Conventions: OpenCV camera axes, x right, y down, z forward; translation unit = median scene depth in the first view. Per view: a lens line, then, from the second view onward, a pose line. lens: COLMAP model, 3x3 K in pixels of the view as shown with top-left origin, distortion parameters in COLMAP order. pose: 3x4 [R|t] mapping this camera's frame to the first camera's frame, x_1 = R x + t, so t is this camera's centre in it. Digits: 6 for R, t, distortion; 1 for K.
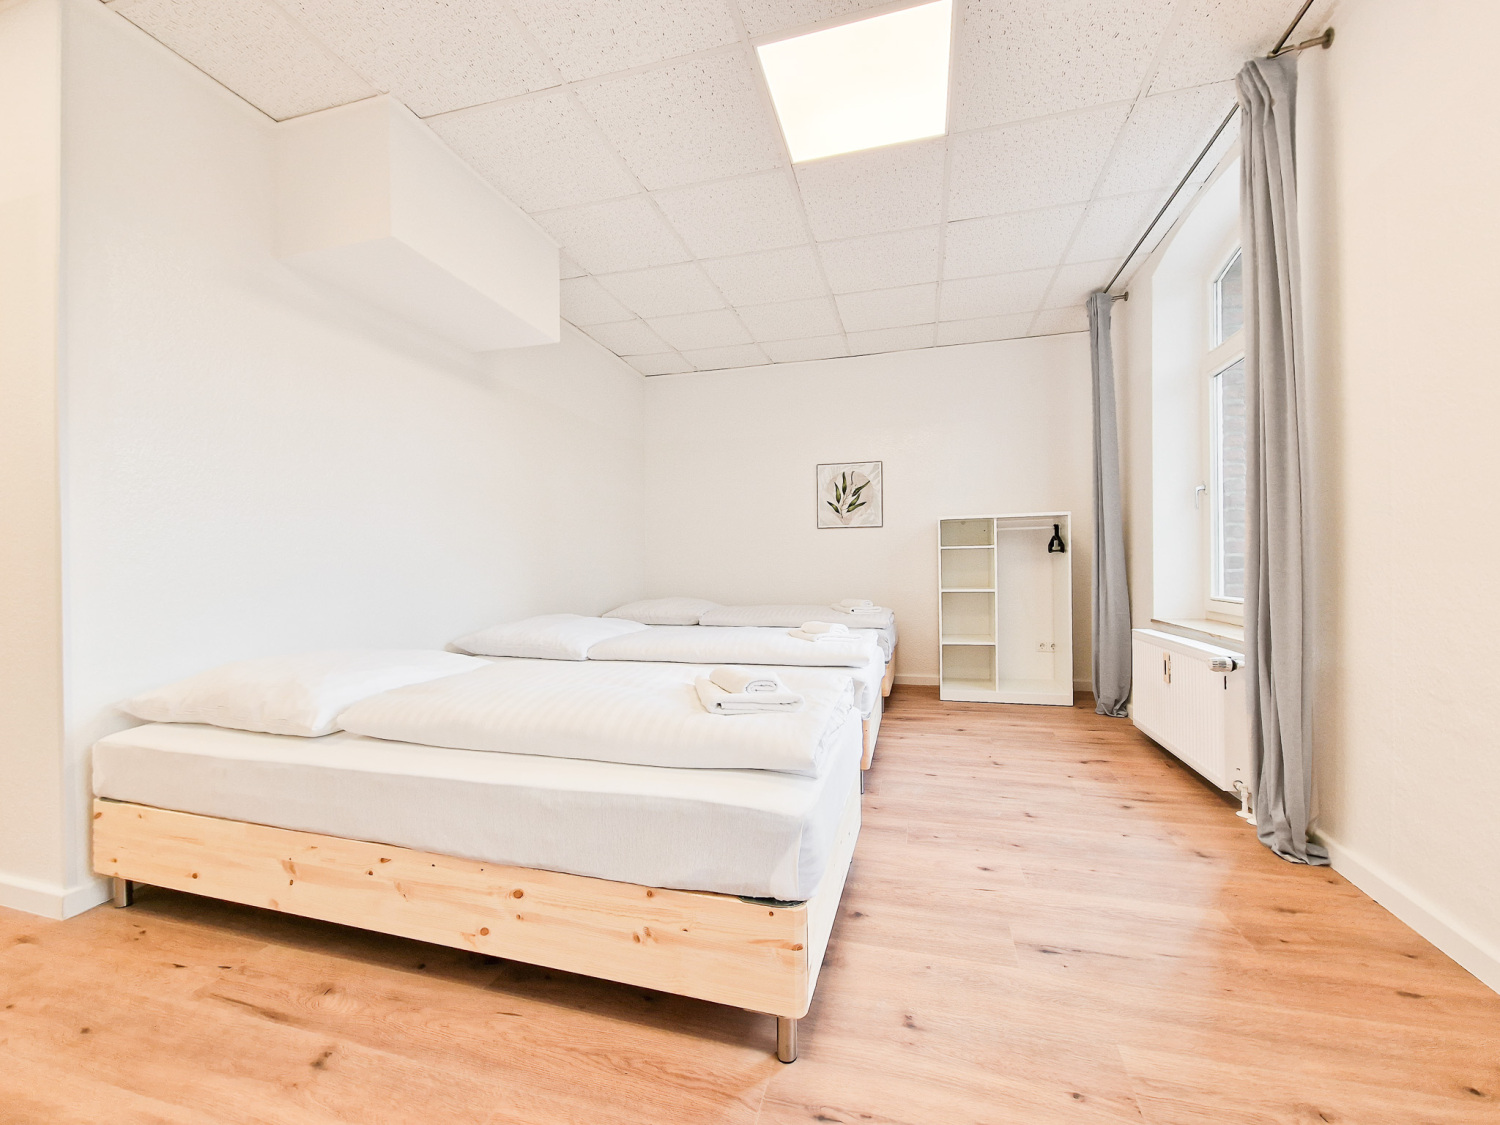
lens RADIAL K [[634.1, 0, 755.2], [0, 634.1, 566.1], [0, 0, 1]] dist [0.005479, -0.001529]
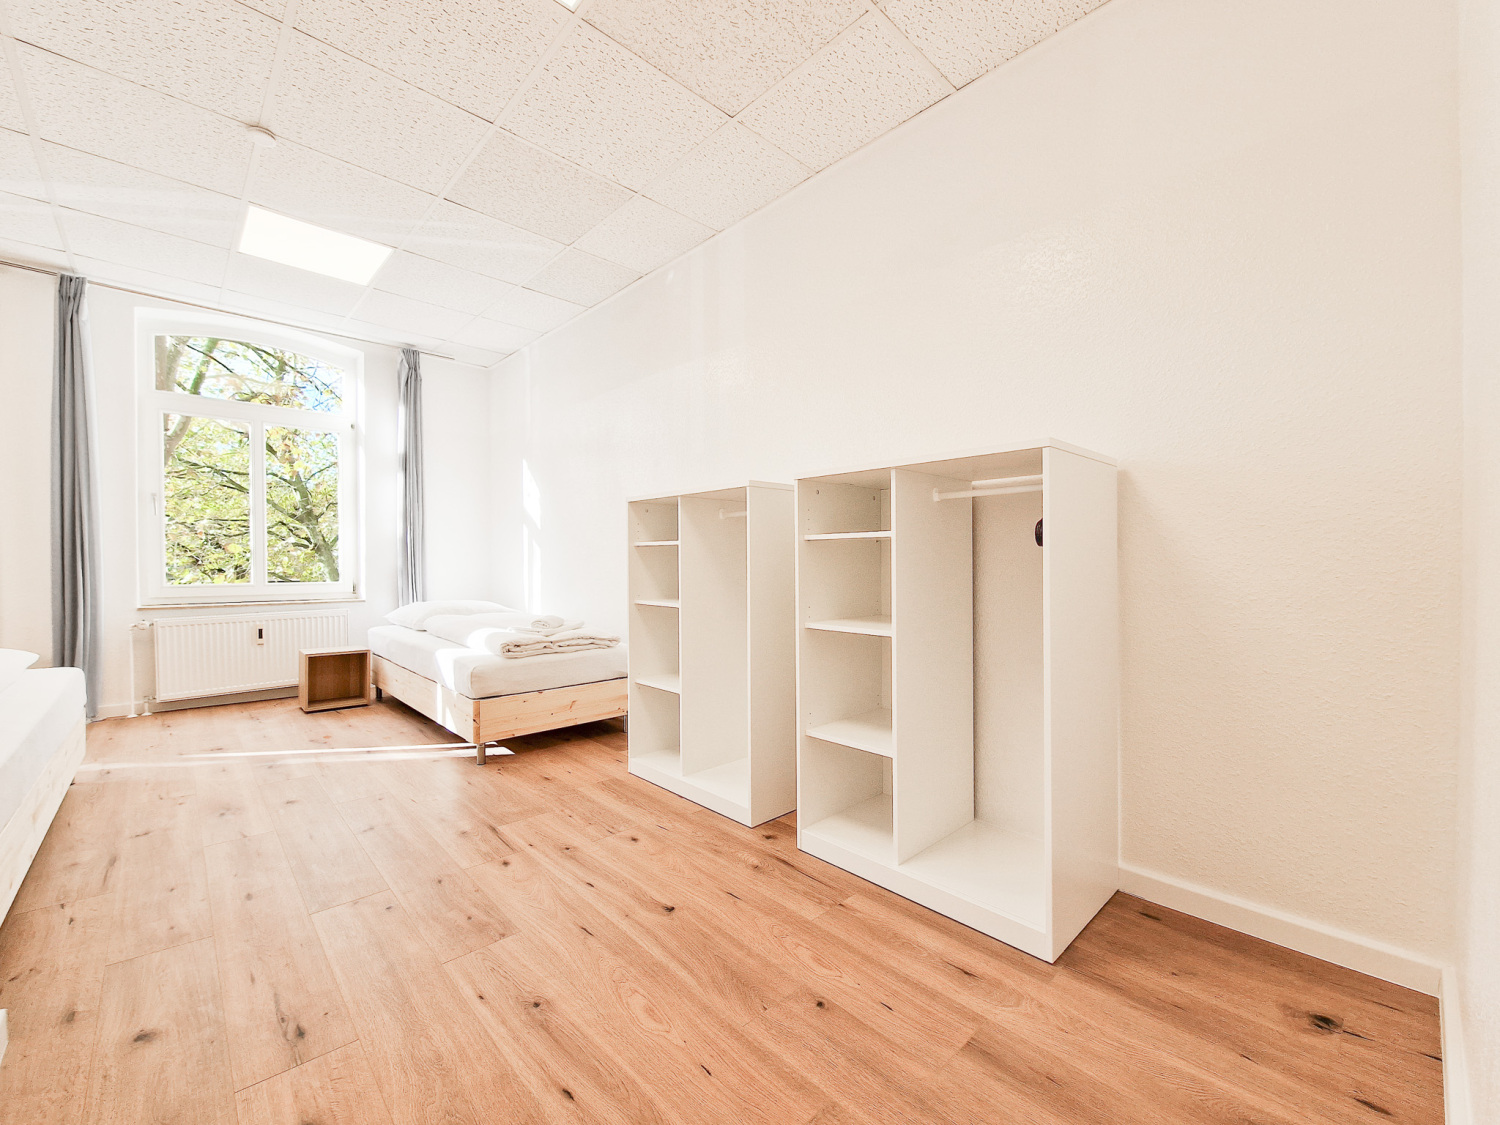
lens RADIAL K [[634.1, 0, 752.1], [0, 634.1, 566.0], [0, 0, 1]] dist [0.005479, -0.001529]
pose [[-0.864497, 0.001539, 0.502636, -2.080865], [0.000831, 0.999998, -0.001633, 0.009216], [-0.502638, -0.000994, -0.864496, 1.138163]]
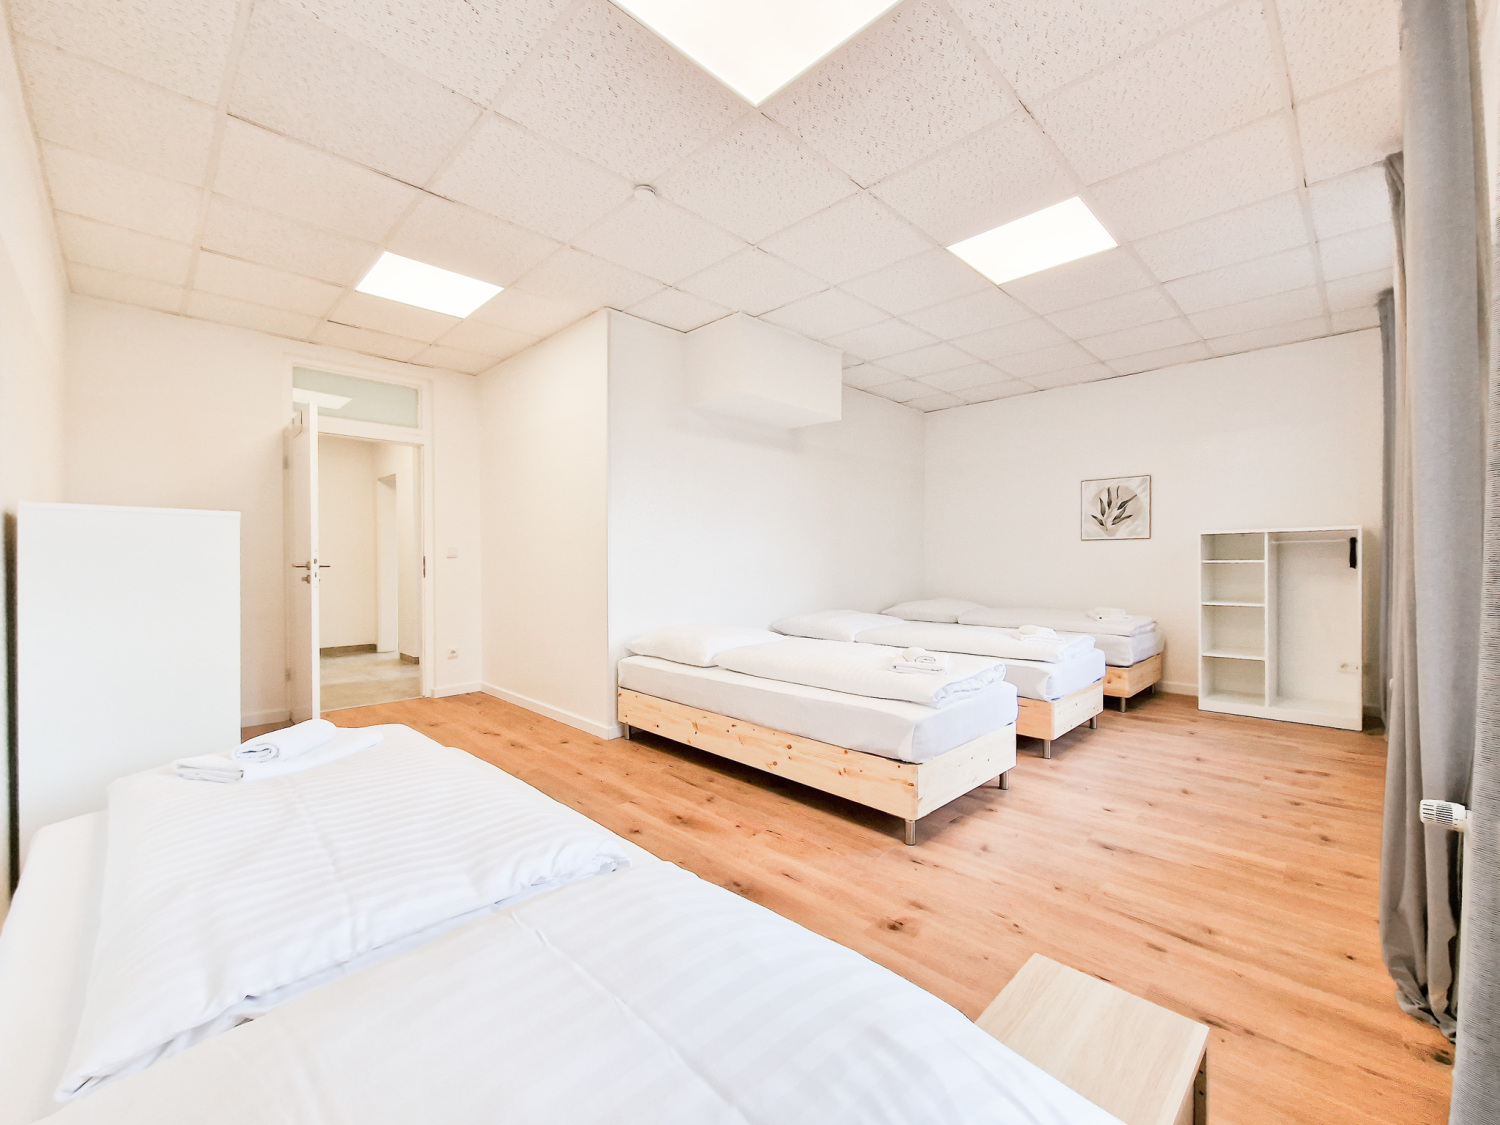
lens RADIAL K [[634.1, 0, 738.5], [0, 634.1, 561.8], [0, 0, 1]] dist [0.005479, -0.001529]
pose [[0.866539, 0.007835, -0.499048, 0.375921], [-0.006083, 0.999968, 0.005137, -0.070289], [0.499073, -0.001416, 0.866559, -0.643696]]
